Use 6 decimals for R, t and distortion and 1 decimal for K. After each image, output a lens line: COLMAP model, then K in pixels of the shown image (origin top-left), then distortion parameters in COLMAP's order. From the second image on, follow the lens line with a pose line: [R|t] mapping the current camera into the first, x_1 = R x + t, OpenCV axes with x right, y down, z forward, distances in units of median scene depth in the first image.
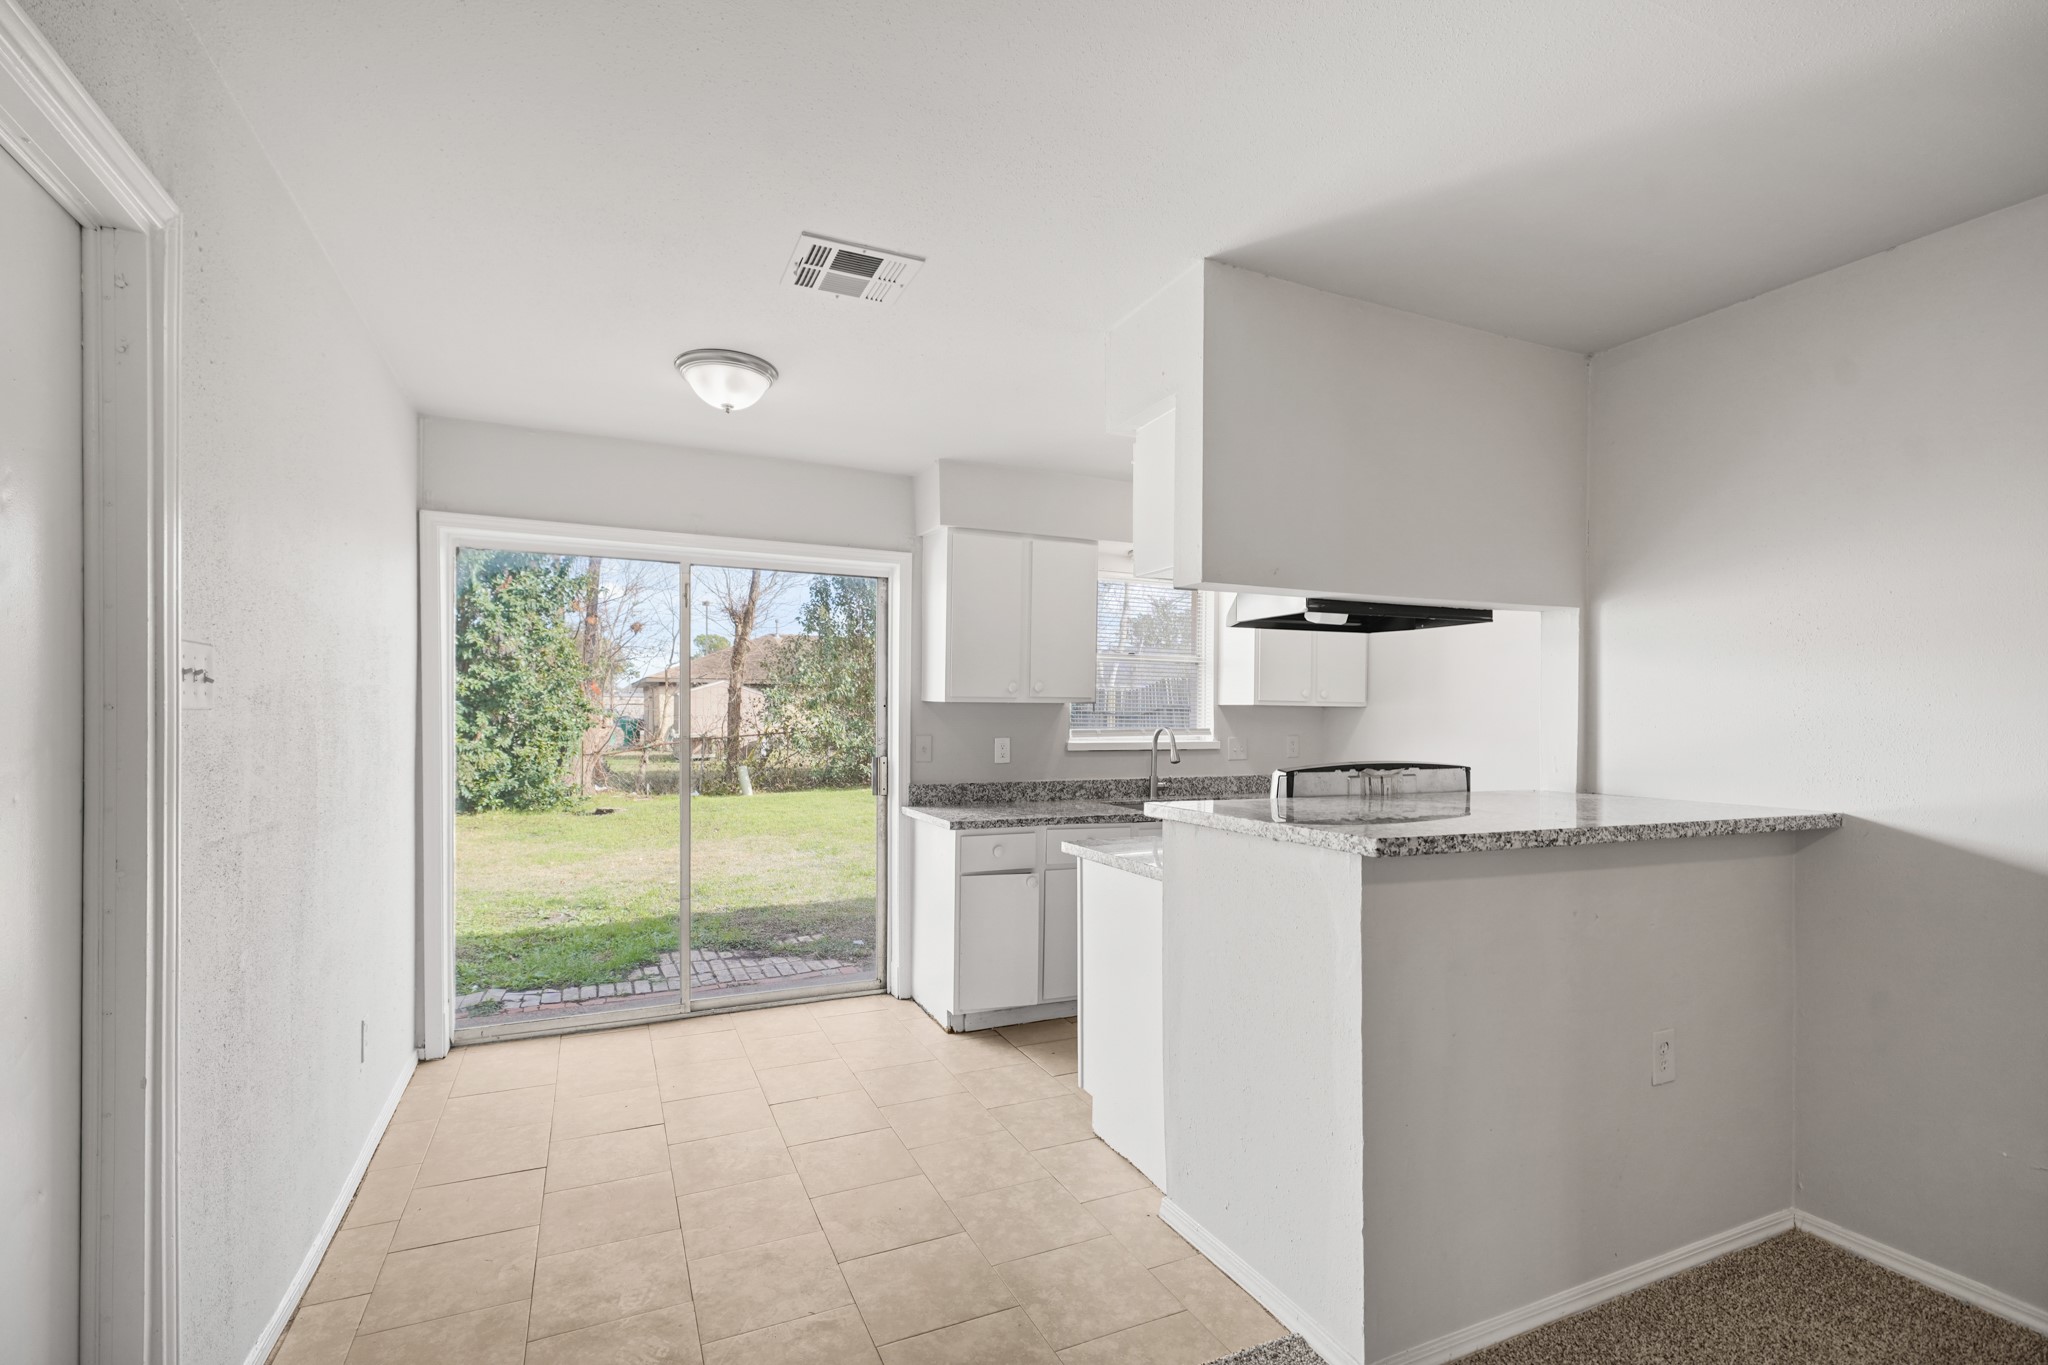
lens RADIAL K [[927.6, 0, 1024.0], [0, 927.6, 682.5], [0, 0, 1]] dist [0.002004, -0.000163]
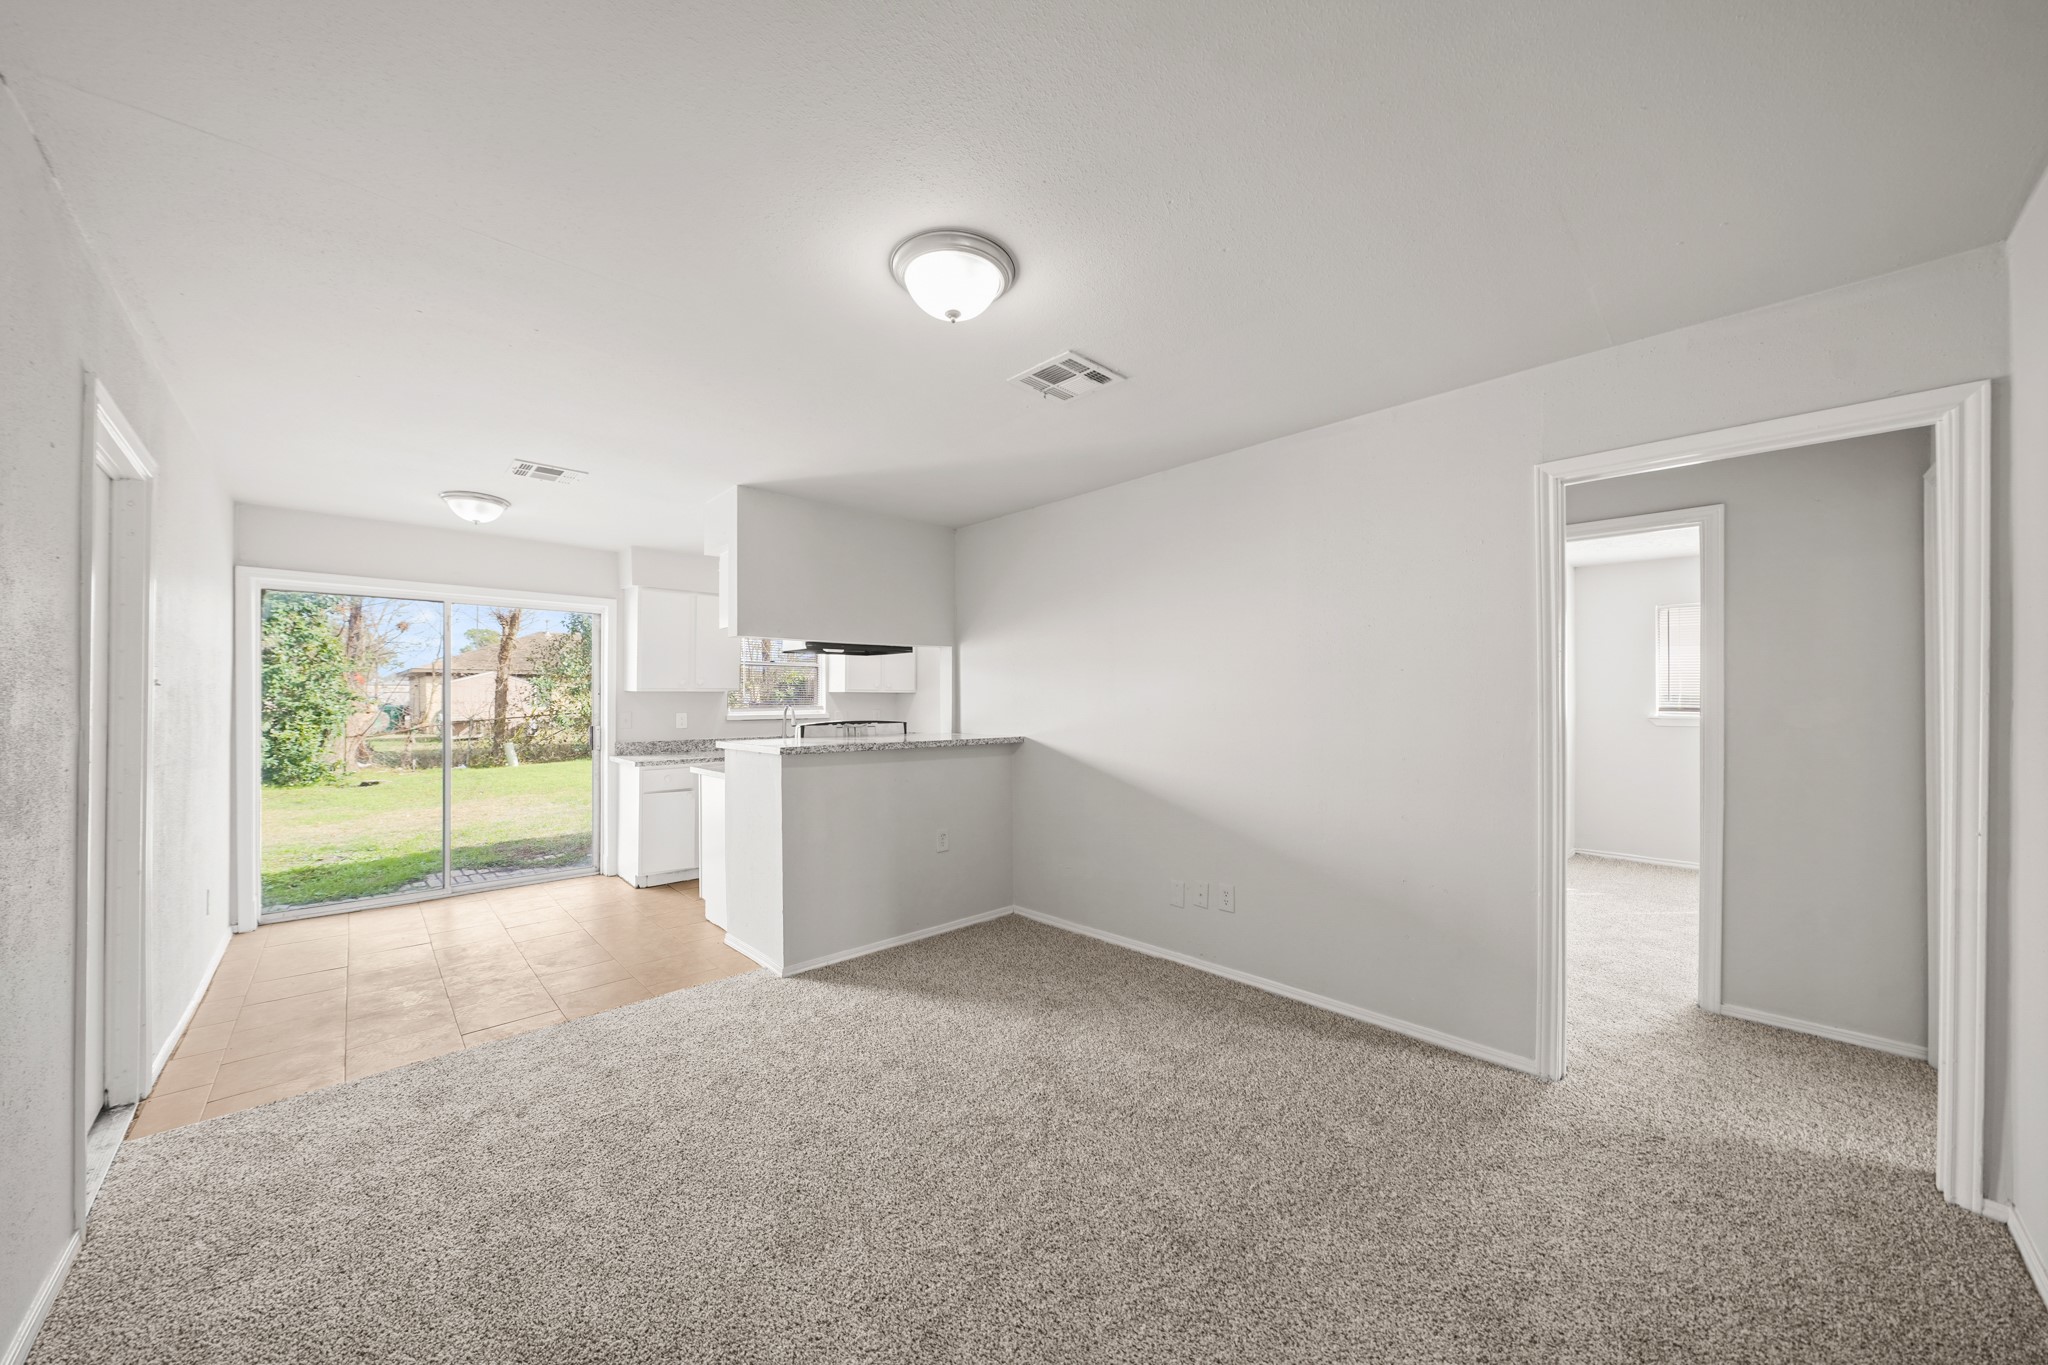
lens RADIAL K [[709.0, 0, 1029.1], [0, 709.0, 671.6], [0, 0, 1]] dist [-0.001158, -0.003706]
pose [[0.945394, 0.002948, 0.325917, 0.052456], [-0.002564, 0.999995, -0.001607, -0.004456], [-0.325920, 0.000684, 0.945397, -0.134538]]
